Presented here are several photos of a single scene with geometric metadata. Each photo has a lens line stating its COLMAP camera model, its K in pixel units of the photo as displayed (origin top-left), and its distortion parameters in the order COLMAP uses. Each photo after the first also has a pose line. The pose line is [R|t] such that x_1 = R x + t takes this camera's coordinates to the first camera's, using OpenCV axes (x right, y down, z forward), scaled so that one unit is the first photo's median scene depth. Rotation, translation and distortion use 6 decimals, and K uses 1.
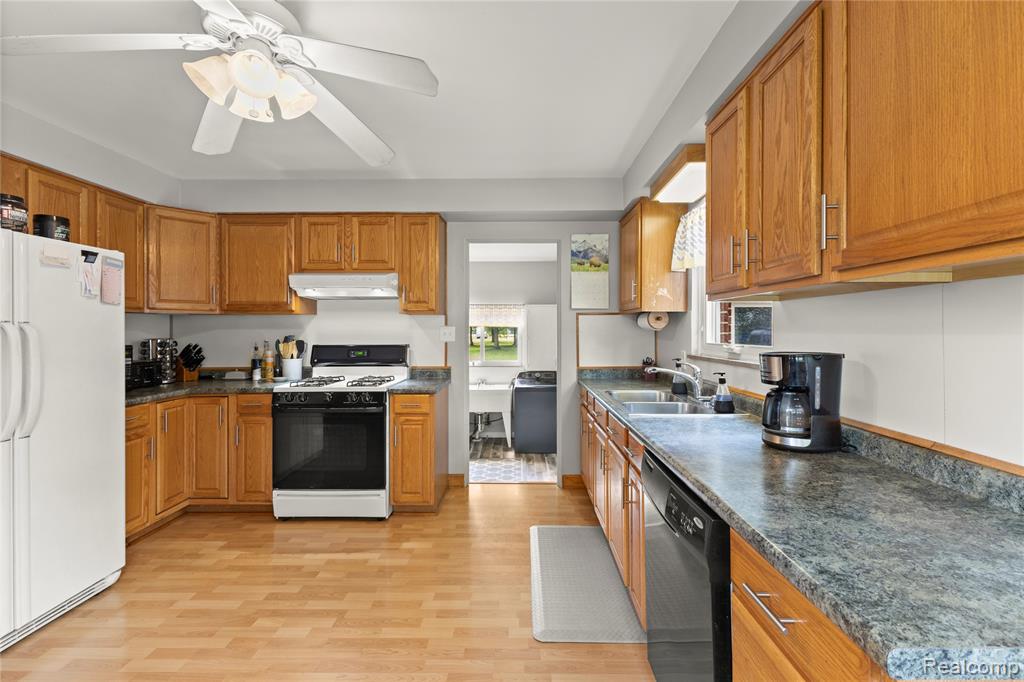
lens RADIAL K [[444.7, 0, 515.2], [0, 444.7, 330.5], [0, 0, 1]] dist [0.007031, -0.002151]
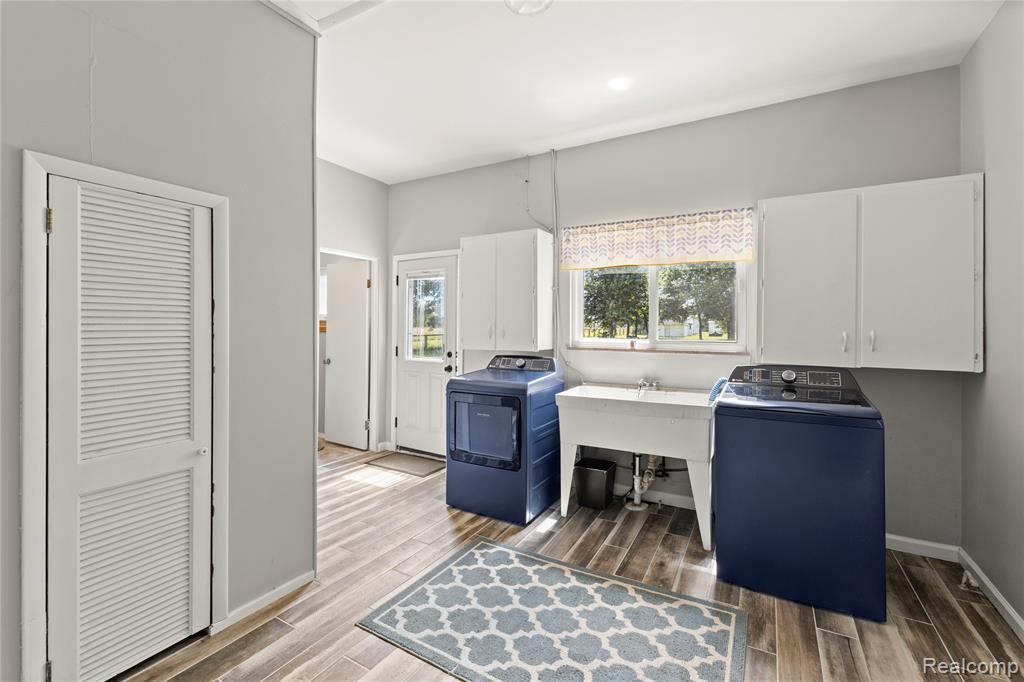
lens RADIAL K [[444.7, 0, 504.8], [0, 444.7, 323.7], [0, 0, 1]] dist [0.007031, -0.002151]
pose [[0.867368, 0.002075, -0.497664, 0.063658], [-0.007363, 0.999935, -0.008663, 0.132457], [0.497614, 0.011178, 0.867327, 1.188563]]
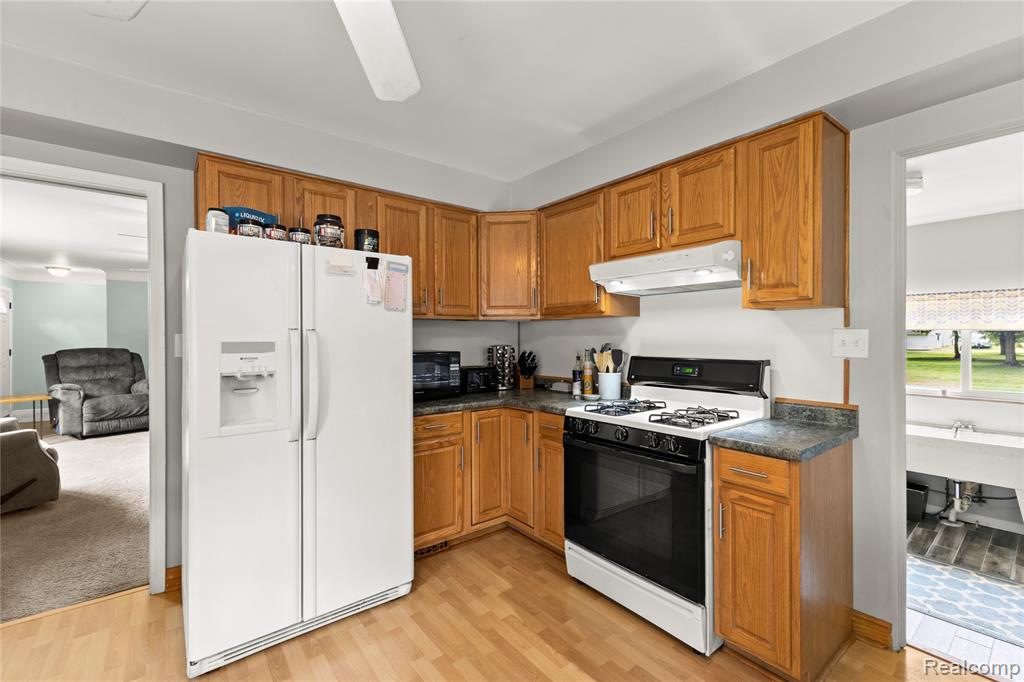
lens RADIAL K [[444.7, 0, 506.9], [0, 444.7, 339.2], [0, 0, 1]] dist [0.007031, -0.002151]
pose [[0.631571, 0.002604, -0.775314, 0.001414], [0.001173, 0.999990, 0.004315, 0.000041], [0.775317, -0.003635, 0.631562, 0.399226]]
